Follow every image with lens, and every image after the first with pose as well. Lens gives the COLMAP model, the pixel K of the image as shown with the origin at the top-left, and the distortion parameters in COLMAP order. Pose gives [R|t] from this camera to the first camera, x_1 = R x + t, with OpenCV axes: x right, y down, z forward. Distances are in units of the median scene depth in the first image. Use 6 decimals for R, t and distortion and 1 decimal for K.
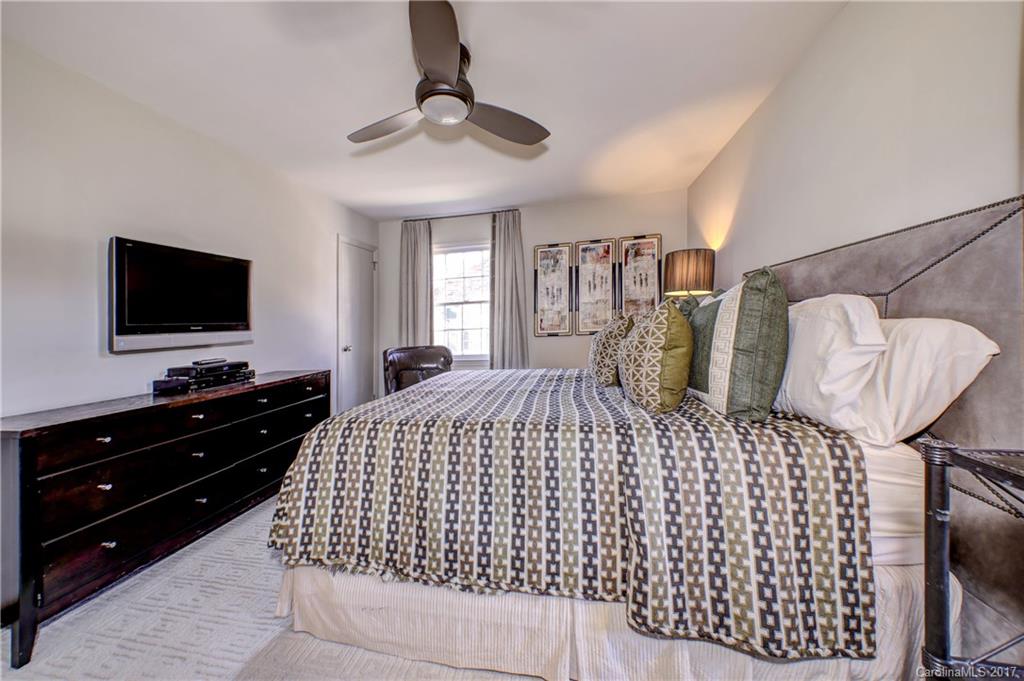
lens RADIAL K [[361.2, 0, 508.2], [0, 361.2, 326.5], [0, 0, 1]] dist [0.011518, -0.000007]
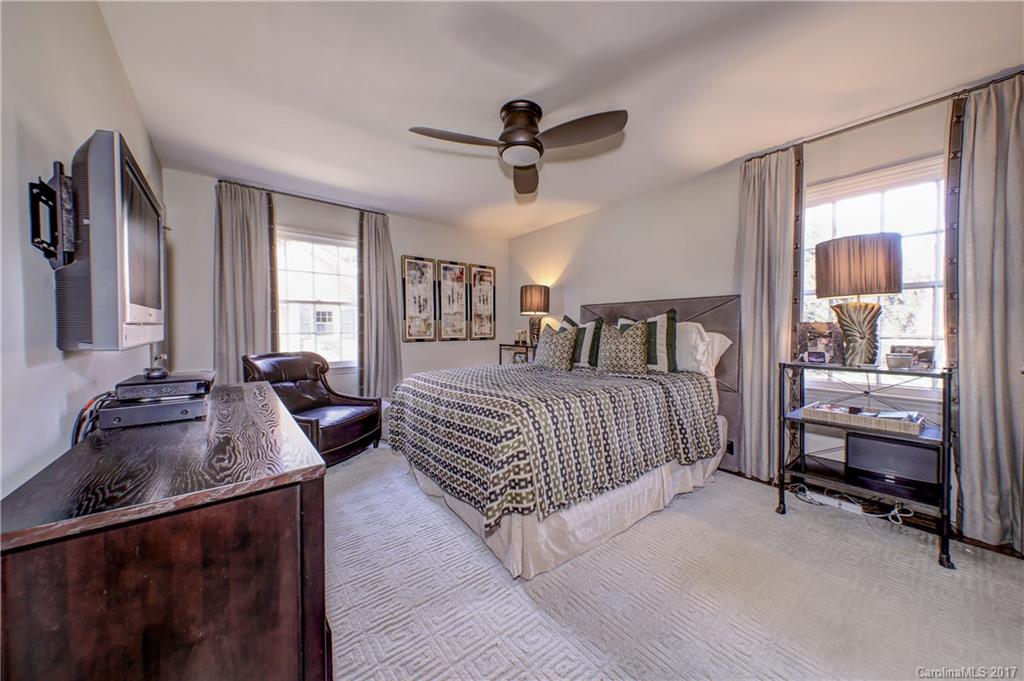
lens RADIAL K [[354.1, 0, 508.9], [0, 354.1, 334.8], [0, 0, 1]] dist [0.000604, -0.000046]
pose [[0.630254, 0.035220, 0.775589, -0.542480], [-0.024536, 0.999375, -0.025445, 0.027214], [-0.776001, -0.002993, 0.630725, 0.119049]]
